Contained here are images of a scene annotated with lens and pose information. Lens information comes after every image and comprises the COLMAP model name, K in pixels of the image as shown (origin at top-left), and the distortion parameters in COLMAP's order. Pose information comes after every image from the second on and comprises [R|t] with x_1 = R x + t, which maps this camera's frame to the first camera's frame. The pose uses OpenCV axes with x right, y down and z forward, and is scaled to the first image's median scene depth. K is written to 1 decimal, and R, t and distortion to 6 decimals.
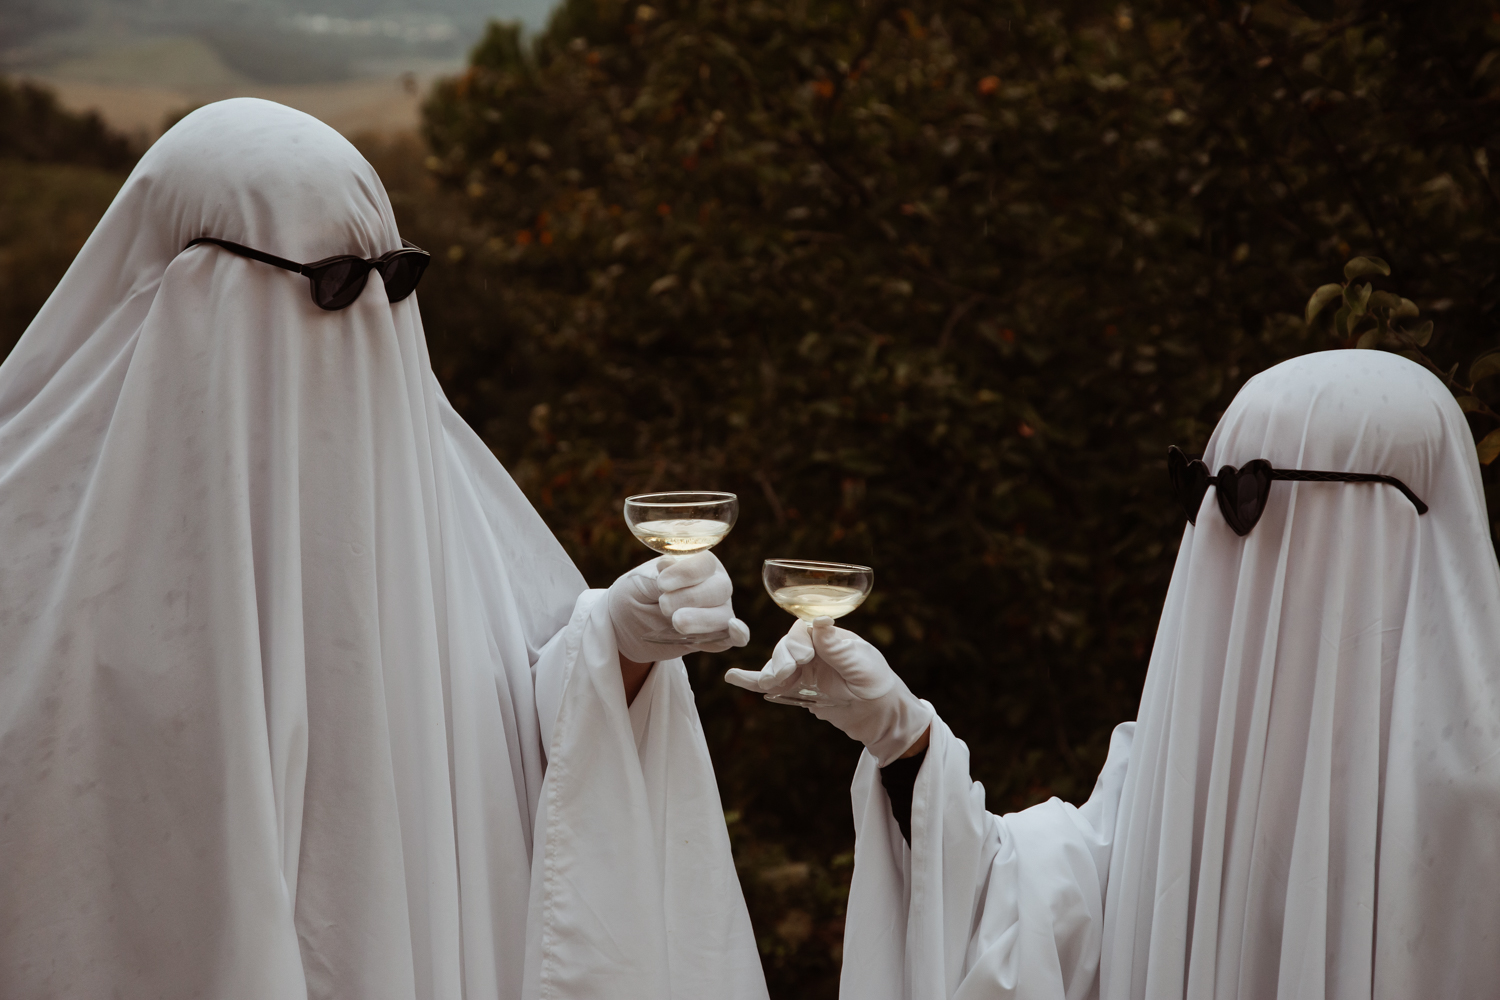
lens RADIAL K [[3111.1, 0, 750.0], [0, 3111.1, 500.0], [0, 0, 1]] dist [0.441486, -0.105339]
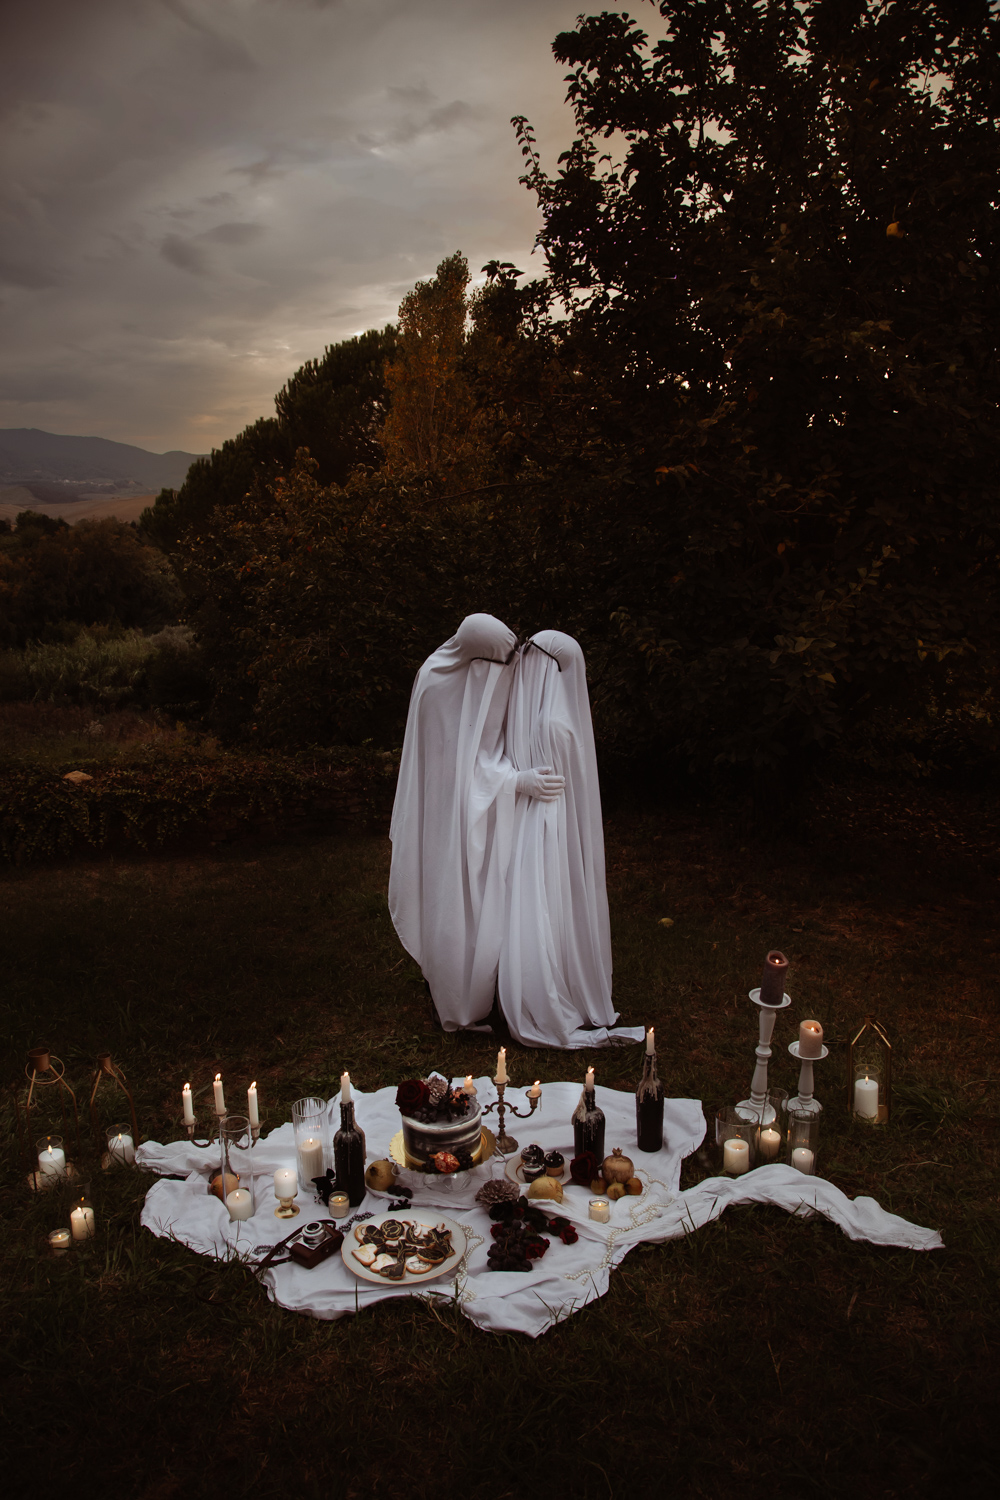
lens RADIAL K [[1017.9, 0, 491.0], [0, 1017.9, 766.9], [0, 0, 1]] dist [-0.139360, 0.071360]
pose [[0.964653, -0.043114, 0.259973, -0.133053], [0.009935, 0.991774, 0.127613, -0.013398], [-0.263336, -0.120520, 0.957146, -0.136757]]
